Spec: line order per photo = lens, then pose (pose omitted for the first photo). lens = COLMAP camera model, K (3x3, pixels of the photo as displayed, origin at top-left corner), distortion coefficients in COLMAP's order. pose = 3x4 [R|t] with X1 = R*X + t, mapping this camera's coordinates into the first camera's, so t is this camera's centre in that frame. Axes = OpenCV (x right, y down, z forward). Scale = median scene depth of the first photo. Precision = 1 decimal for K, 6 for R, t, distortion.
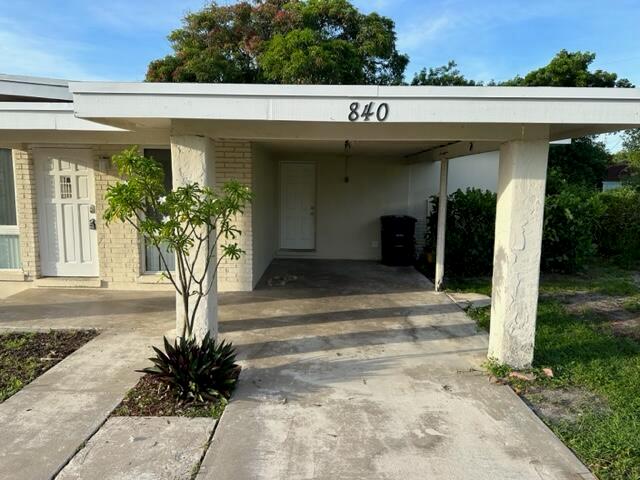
lens RADIAL K [[455.4, 0, 321.3], [0, 455.4, 238.7], [0, 0, 1]] dist [0.062977, -0.073877]
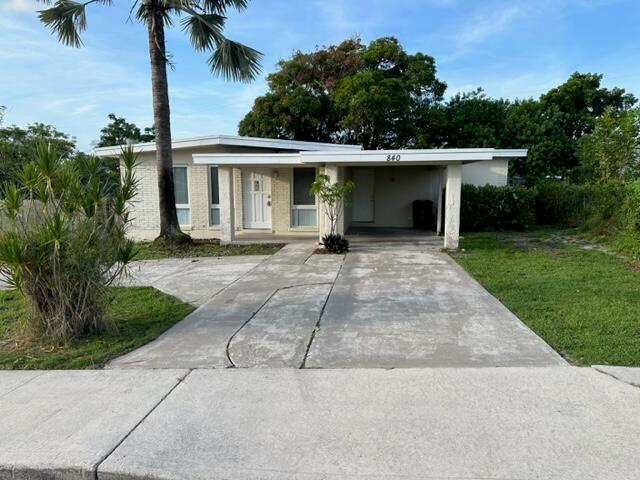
lens RADIAL K [[455.4, 0, 318.8], [0, 455.4, 244.2], [0, 0, 1]] dist [0.062977, -0.073877]
pose [[0.991825, 0.001883, -0.127590, -0.000662], [-0.000710, 0.999957, 0.009240, 0.054490], [0.127602, -0.009074, 0.991784, -0.418239]]
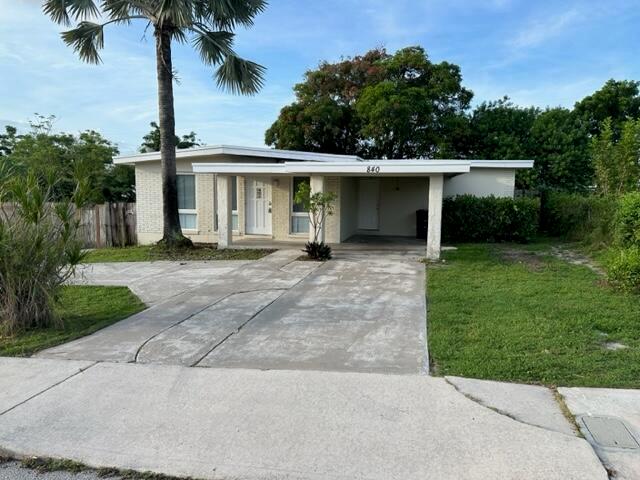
lens RADIAL K [[455.4, 0, 318.9], [0, 455.4, 239.0], [0, 0, 1]] dist [0.062977, -0.073877]
pose [[0.973826, 0.023670, -0.226059, 0.090471], [-0.027172, 0.999554, -0.012394, 0.050312], [0.225665, 0.018212, 0.974035, -0.423263]]
